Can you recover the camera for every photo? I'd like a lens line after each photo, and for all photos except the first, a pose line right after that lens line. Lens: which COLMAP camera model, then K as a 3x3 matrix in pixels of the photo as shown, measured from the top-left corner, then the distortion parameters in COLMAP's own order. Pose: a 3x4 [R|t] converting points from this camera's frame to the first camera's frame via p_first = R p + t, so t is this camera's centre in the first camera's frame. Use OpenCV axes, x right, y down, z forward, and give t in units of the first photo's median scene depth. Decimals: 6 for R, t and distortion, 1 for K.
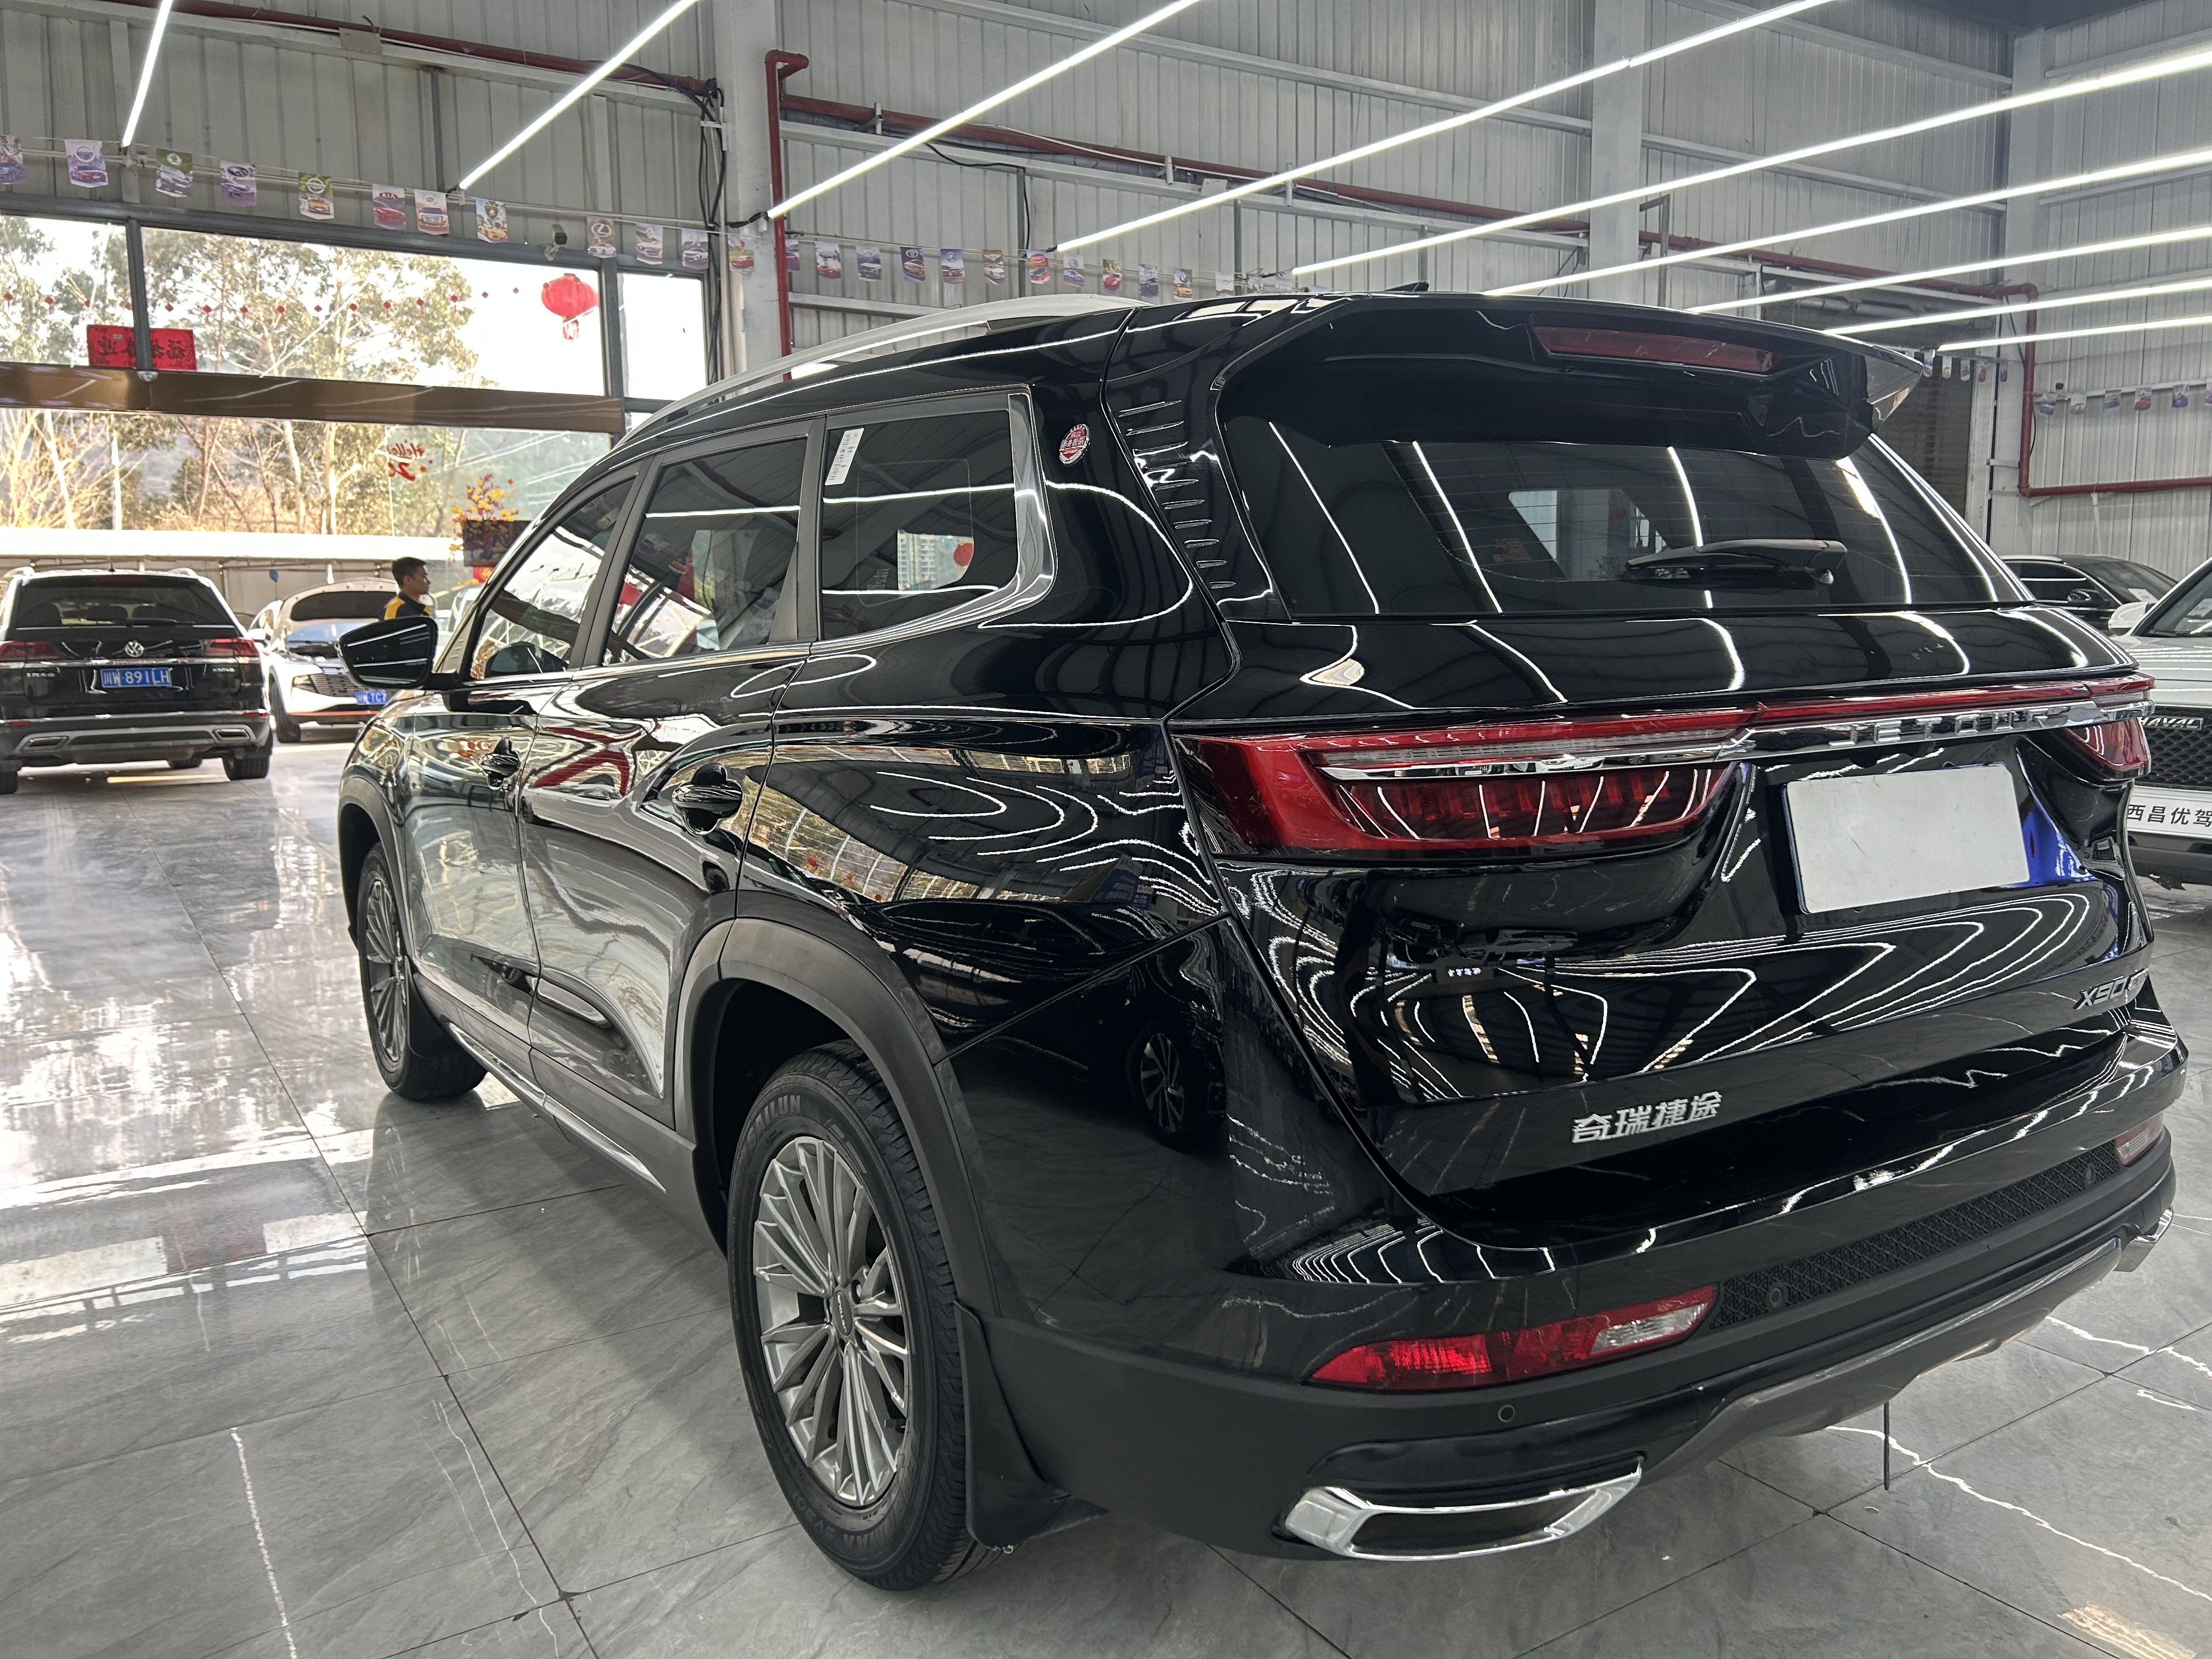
lens RADIAL K [[1665.0, 0, 1106.0], [0, 1665.0, 829.5], [0, 0, 1]] dist [0.057870, -0.067807]
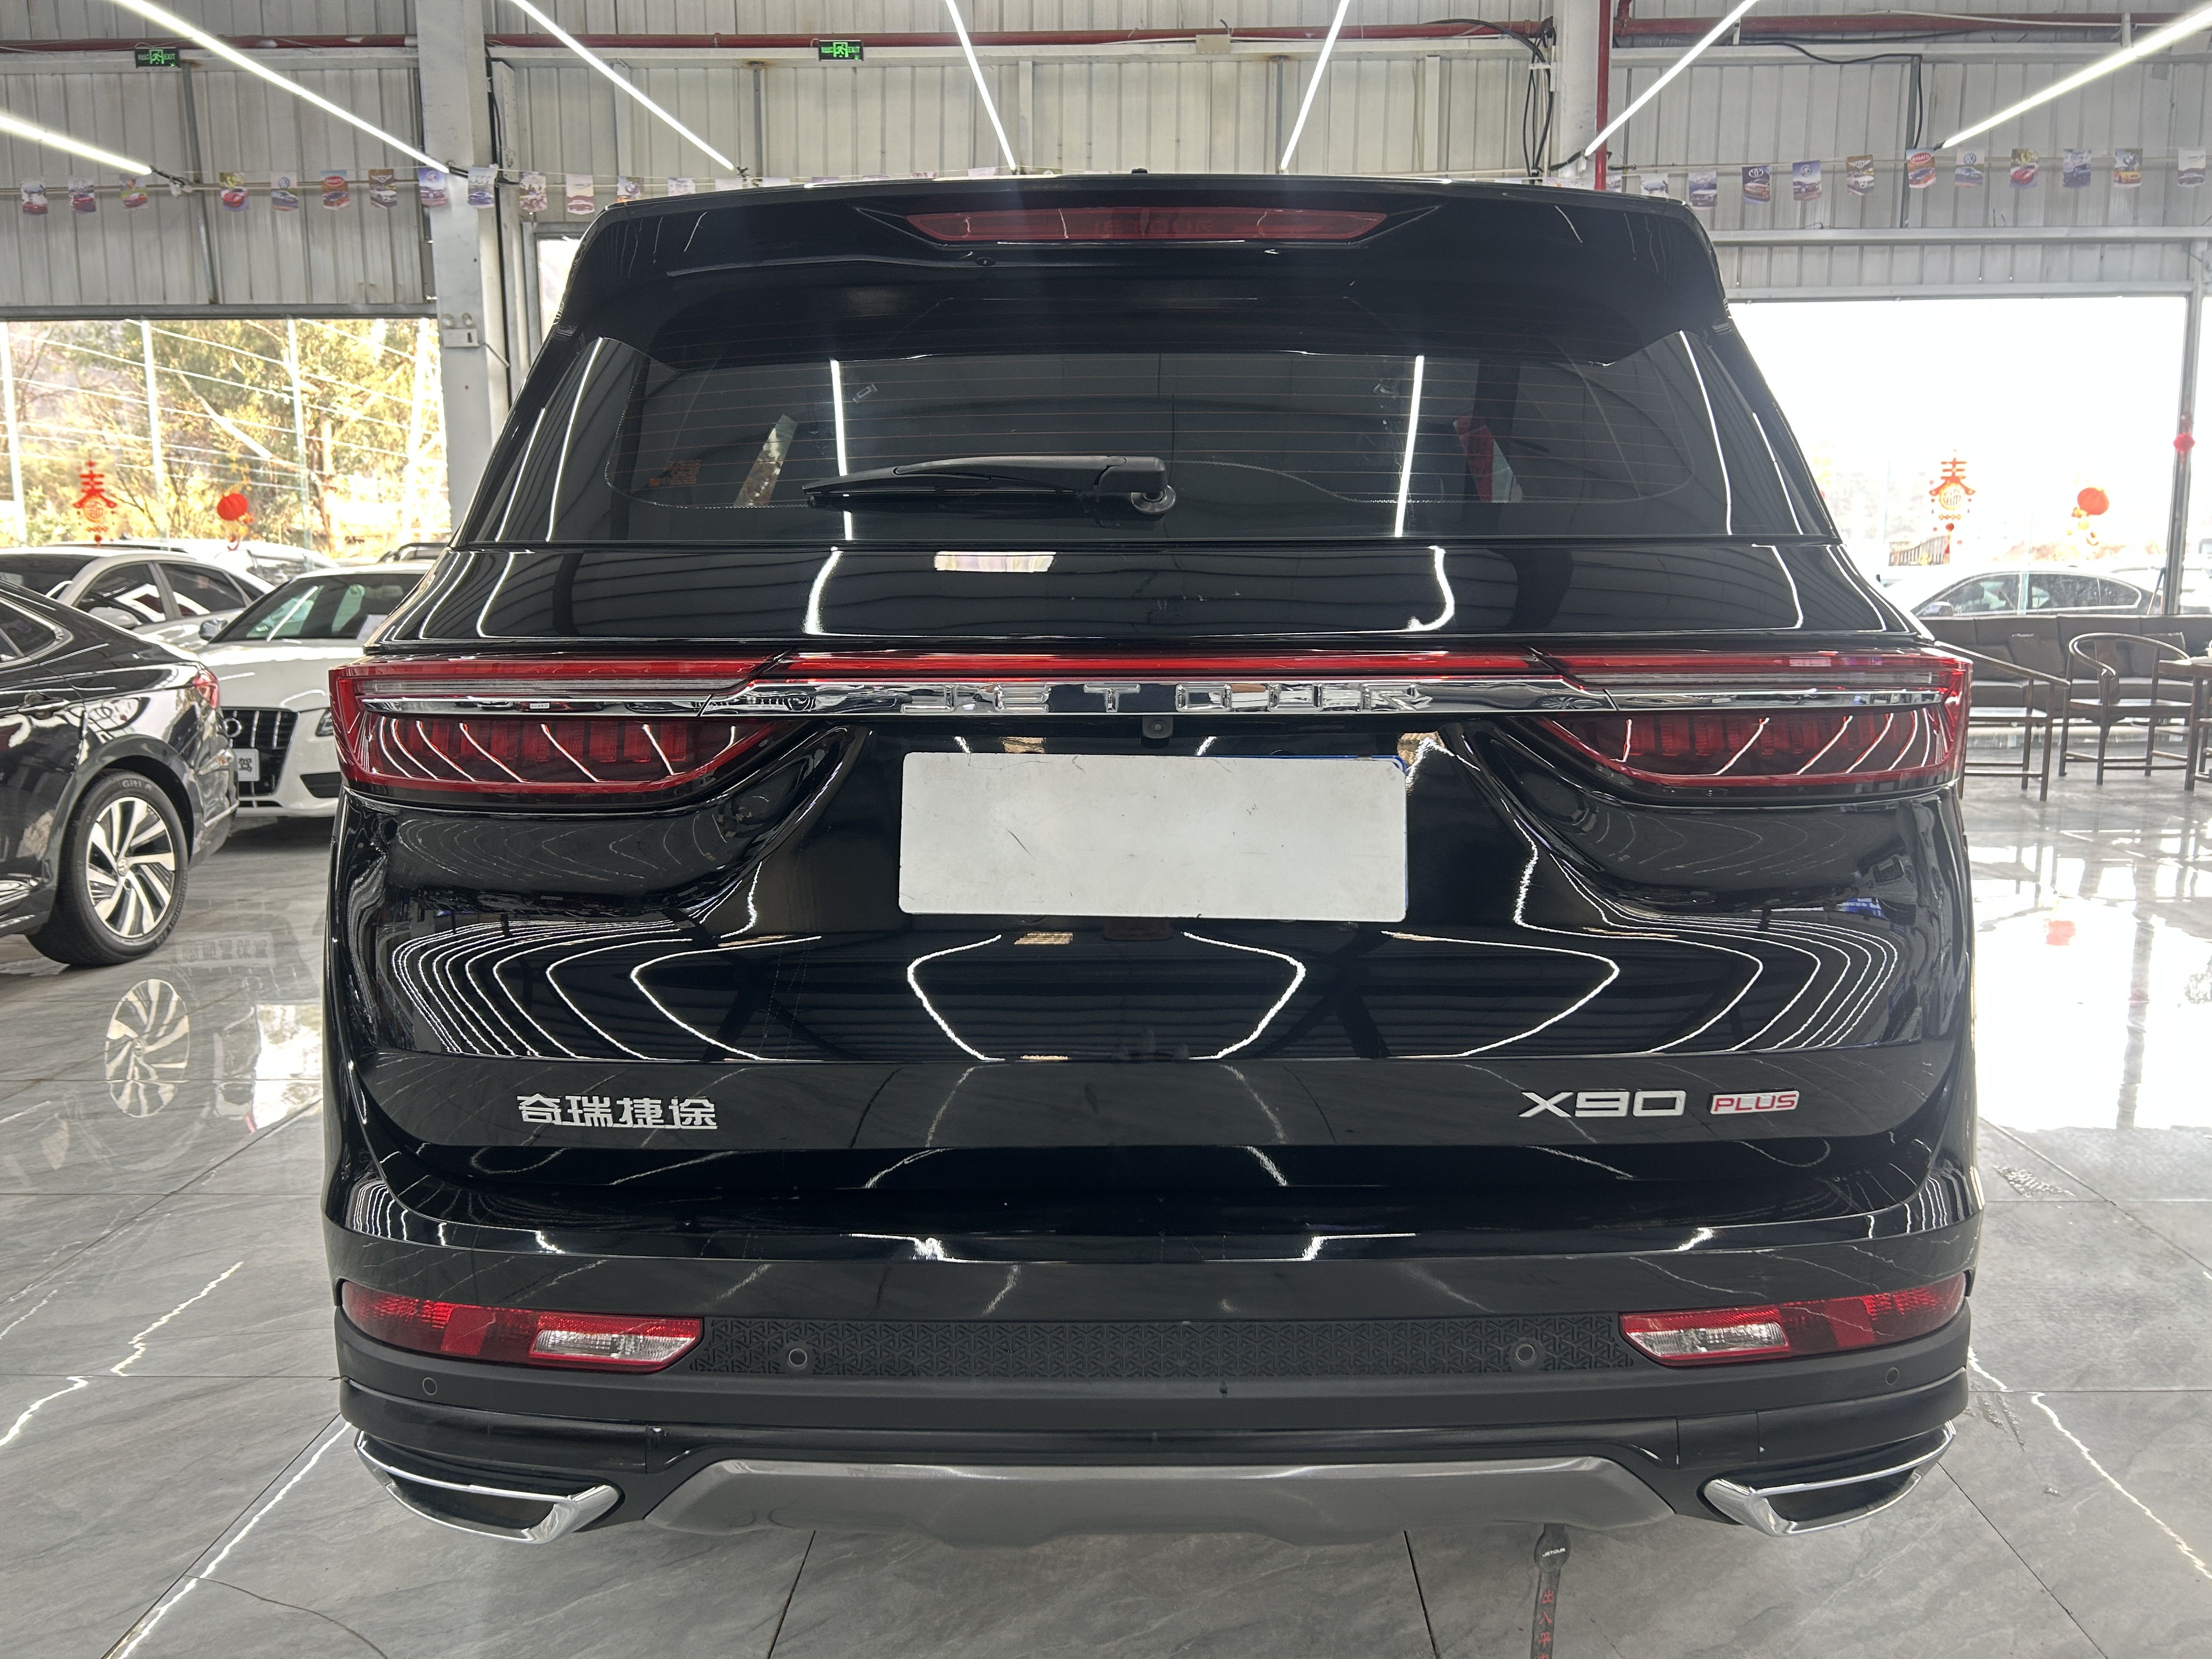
lens RADIAL K [[1665.0, 0, 1106.0], [0, 1665.0, 829.5], [0, 0, 1]] dist [0.057870, -0.067807]
pose [[0.826324, 0.091930, -0.555642, 0.891373], [-0.079493, 0.995749, 0.046527, -0.034953], [0.557557, 0.005724, 0.830119, 0.353063]]
